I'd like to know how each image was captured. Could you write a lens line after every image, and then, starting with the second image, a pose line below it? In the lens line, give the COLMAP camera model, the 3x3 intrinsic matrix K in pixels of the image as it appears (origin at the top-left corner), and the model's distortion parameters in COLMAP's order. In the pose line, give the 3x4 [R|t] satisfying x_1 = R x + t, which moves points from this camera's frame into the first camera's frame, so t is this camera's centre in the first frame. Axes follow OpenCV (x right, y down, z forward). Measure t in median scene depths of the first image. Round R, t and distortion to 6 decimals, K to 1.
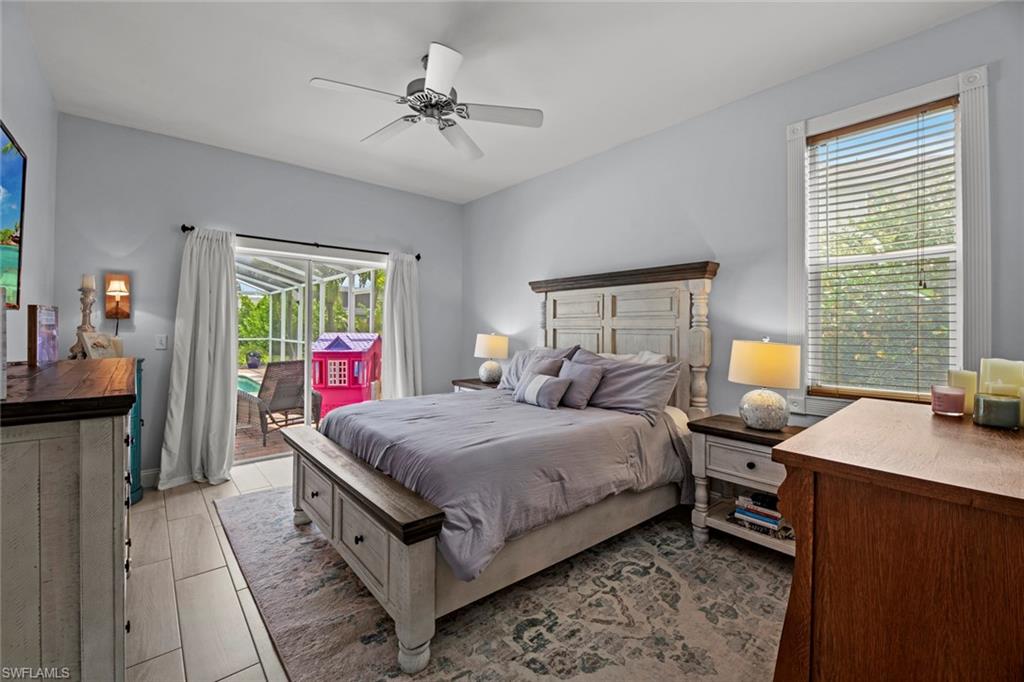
lens RADIAL K [[420.4, 0, 510.1], [0, 420.4, 334.8], [0, 0, 1]] dist [-0.000520, -0.002089]
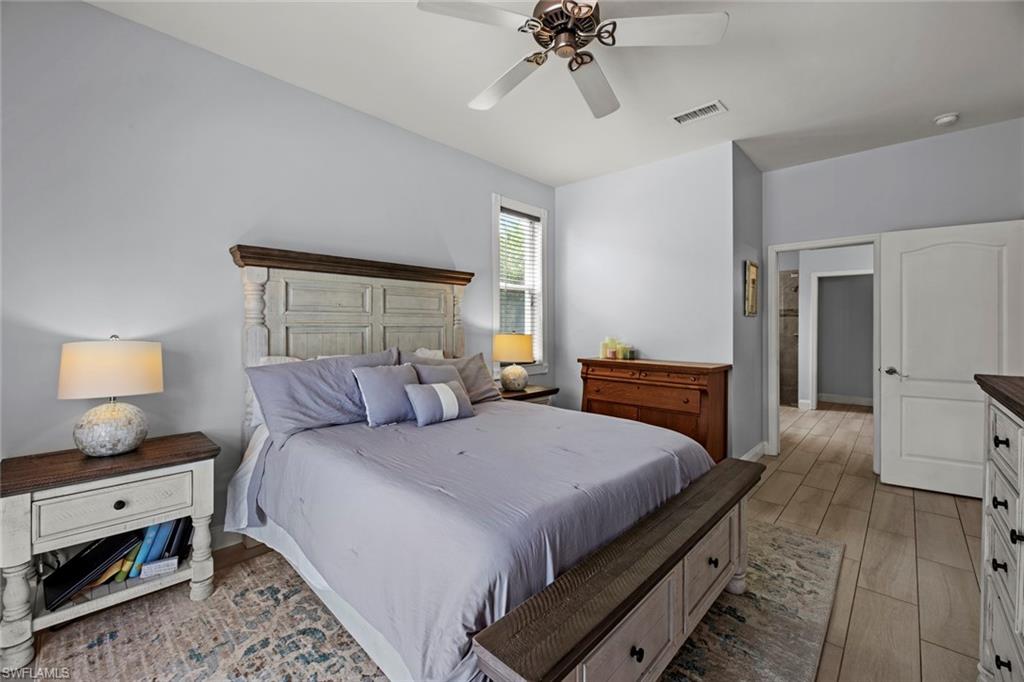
lens RADIAL K [[420.4, 0, 516.1], [0, 420.4, 333.9], [0, 0, 1]] dist [-0.000520, -0.002089]
pose [[-0.100175, -0.013675, 0.994876, -0.666608], [0.021222, 0.999649, 0.015878, -0.006887], [-0.994743, 0.022704, -0.099850, 0.831773]]
